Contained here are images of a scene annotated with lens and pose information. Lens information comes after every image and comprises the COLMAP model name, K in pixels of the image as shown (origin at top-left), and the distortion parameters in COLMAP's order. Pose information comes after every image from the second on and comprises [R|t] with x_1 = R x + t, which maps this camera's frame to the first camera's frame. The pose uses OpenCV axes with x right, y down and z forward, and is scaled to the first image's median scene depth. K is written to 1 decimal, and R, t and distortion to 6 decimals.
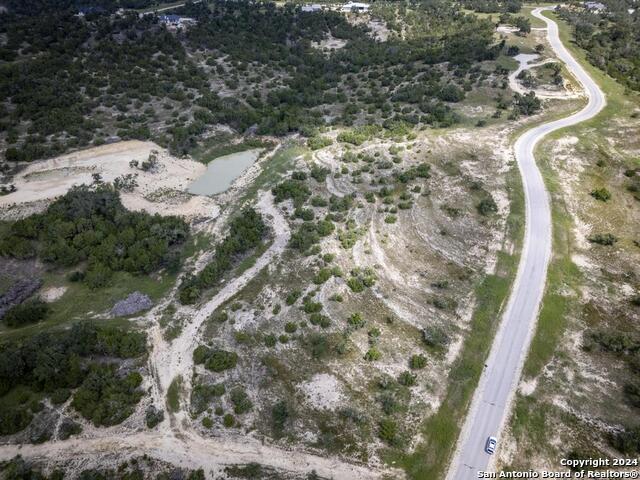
lens RADIAL K [[469.0, 0, 318.8], [0, 469.0, 242.3], [0, 0, 1]] dist [0.067256, -0.054128]
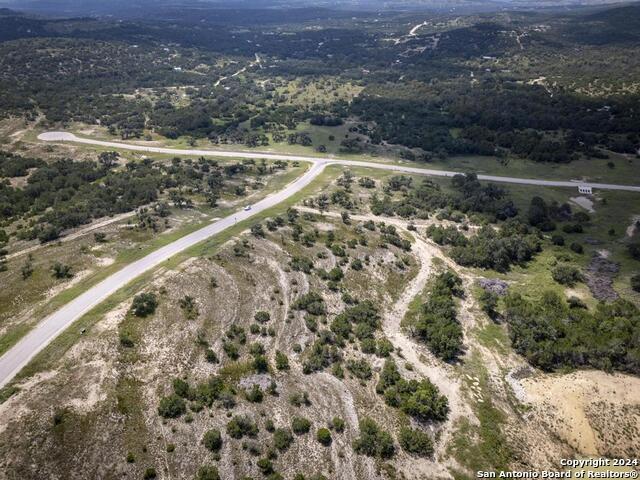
lens RADIAL K [[469.0, 0, 319.4], [0, 469.0, 239.1], [0, 0, 1]] dist [0.067256, -0.054128]
pose [[-0.997100, 0.024615, -0.072015, 0.120767], [-0.050858, 0.488433, 0.871118, -0.905868], [0.056617, 0.872254, -0.485765, 1.402718]]
